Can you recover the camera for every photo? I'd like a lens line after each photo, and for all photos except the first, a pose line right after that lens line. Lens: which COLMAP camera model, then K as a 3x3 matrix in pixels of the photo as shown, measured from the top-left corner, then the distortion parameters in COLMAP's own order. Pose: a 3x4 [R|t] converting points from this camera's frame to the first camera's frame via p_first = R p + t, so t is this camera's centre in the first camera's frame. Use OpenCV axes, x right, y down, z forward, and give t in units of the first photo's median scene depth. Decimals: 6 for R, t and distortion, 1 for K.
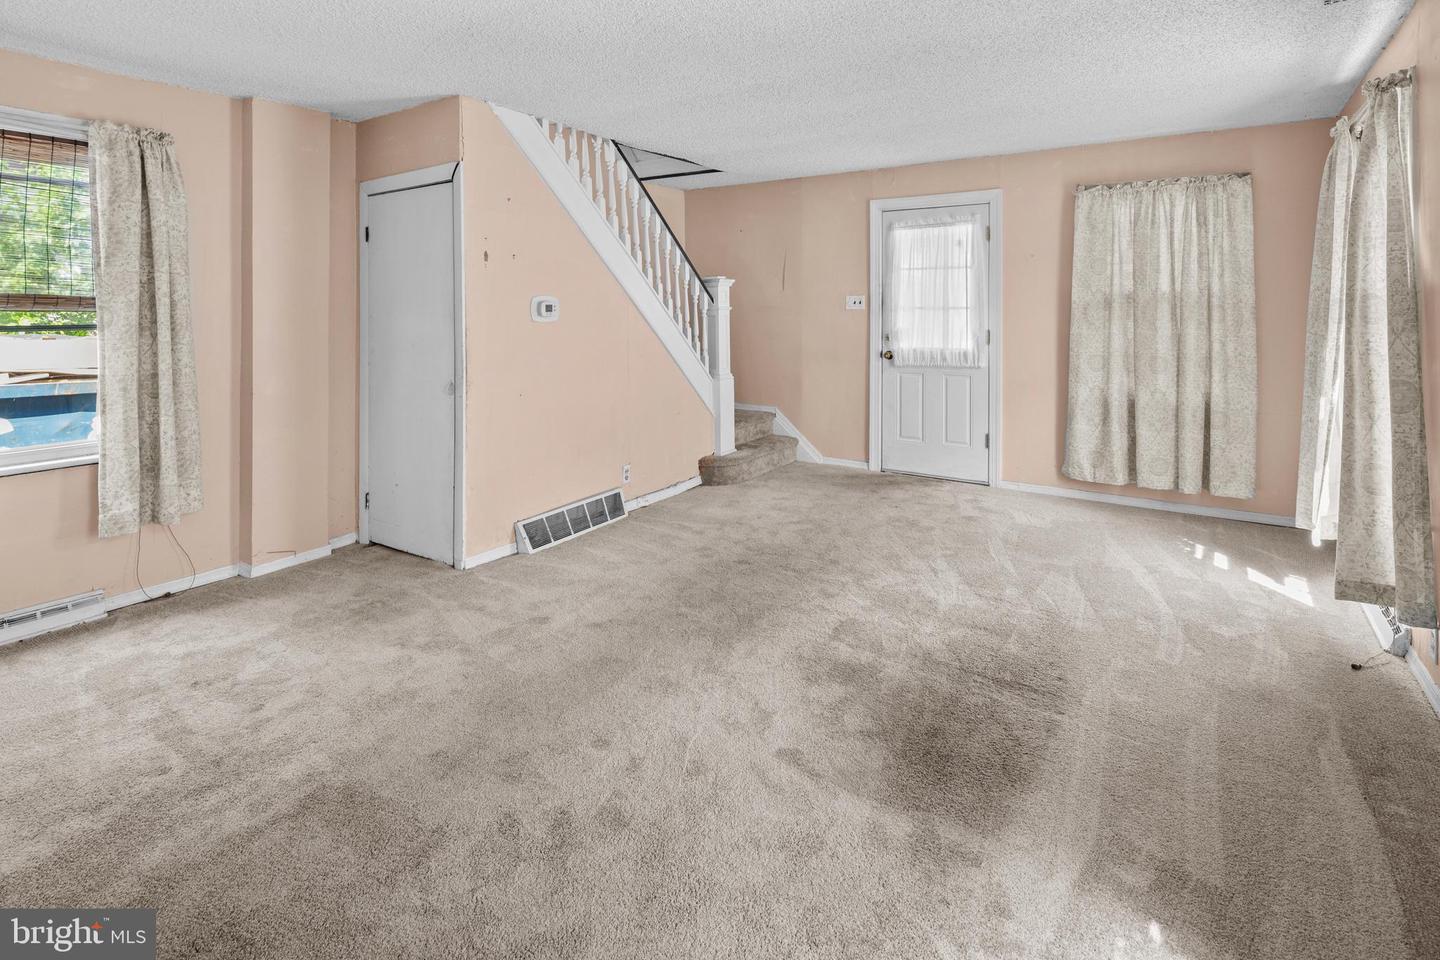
lens RADIAL K [[713.1, 0, 720.0], [0, 713.1, 480.0], [0, 0, 1]] dist [-0.001609, 0.000197]
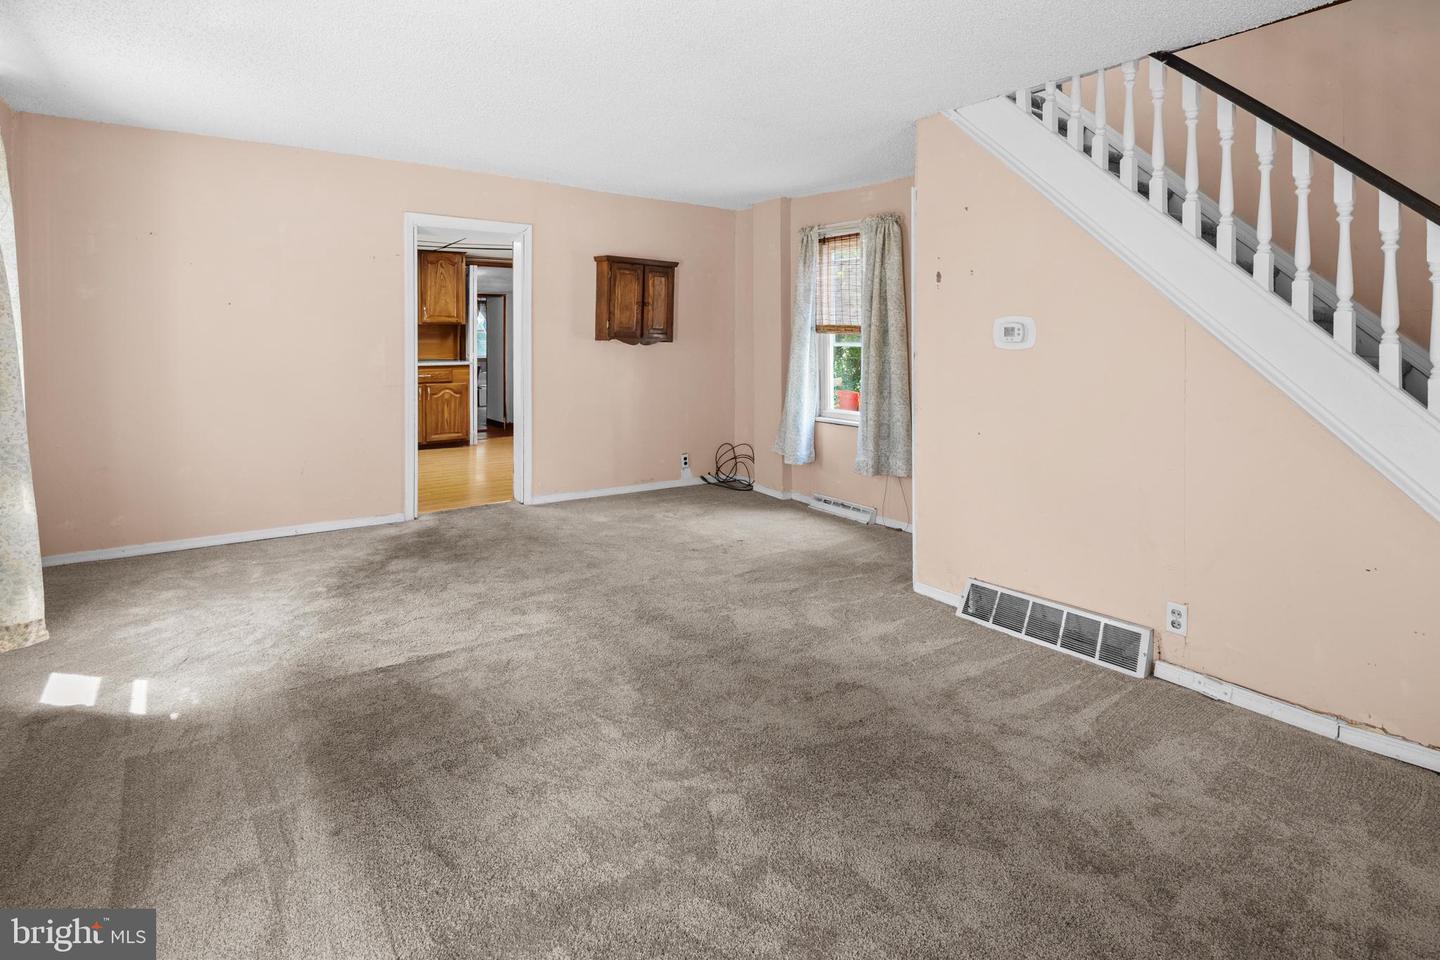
lens RADIAL K [[720.8, 0, 720.0], [0, 720.8, 480.0], [0, 0, 1]] dist [0.027069, 0.000219]
pose [[-0.343334, 0.180407, -0.921724, 0.570211], [-0.231127, 0.934970, 0.269093, -0.204443], [0.910331, 0.305424, -0.279310, 0.876768]]
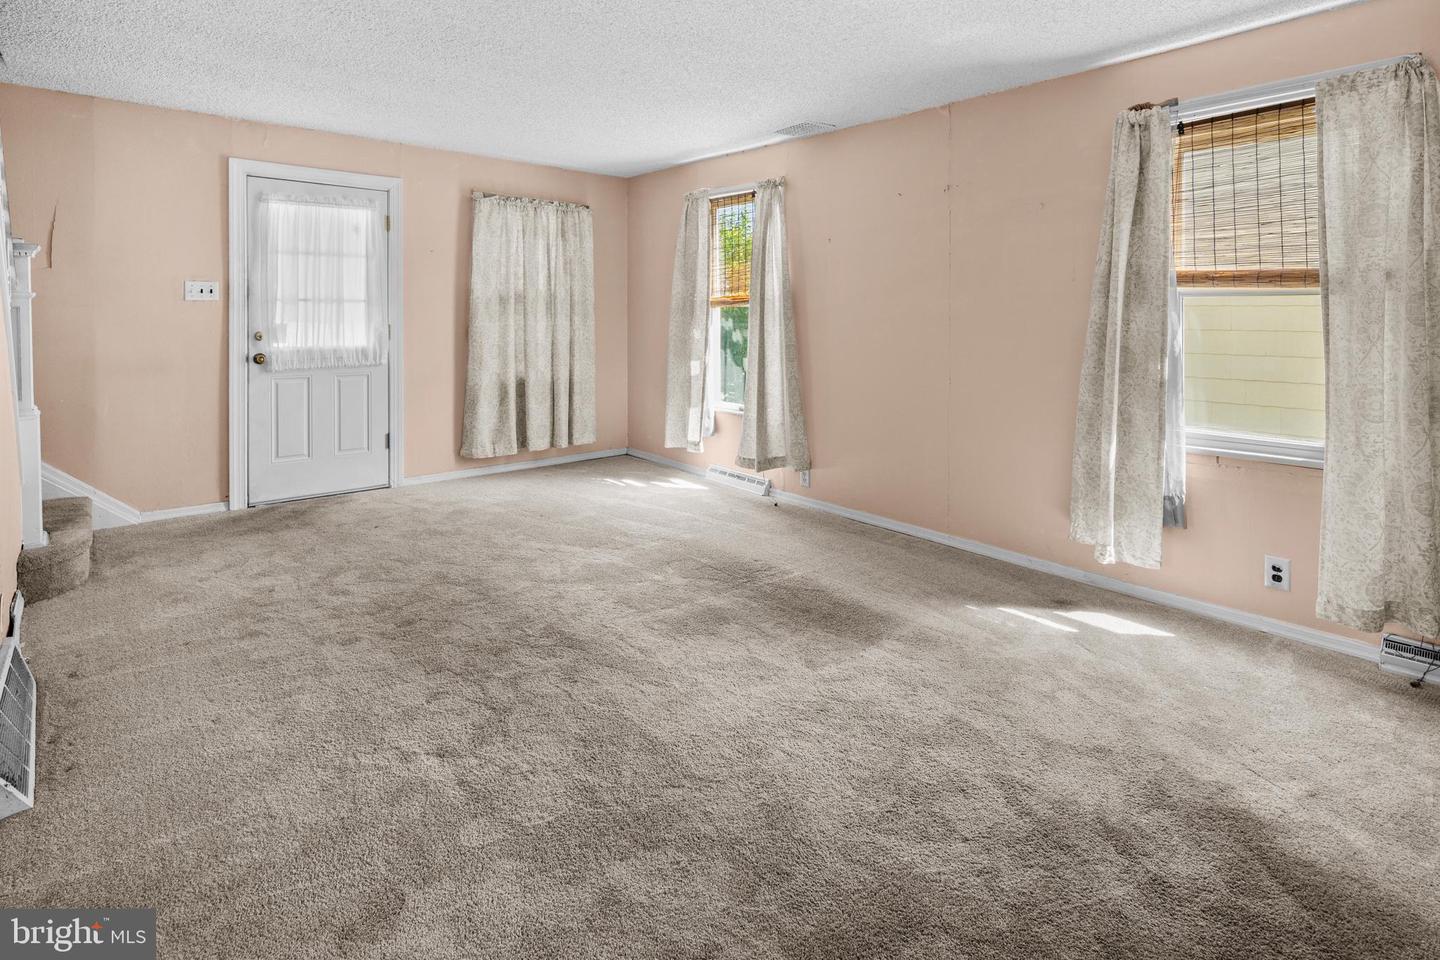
lens RADIAL K [[720.8, 0, 720.0], [0, 720.8, 480.0], [0, 0, 1]] dist [0.027069, 0.000219]
pose [[0.254892, -0.221544, 0.941248, -0.497849], [0.218812, 0.961366, 0.167024, -0.078892], [-0.941887, 0.163383, 0.293521, 0.344441]]
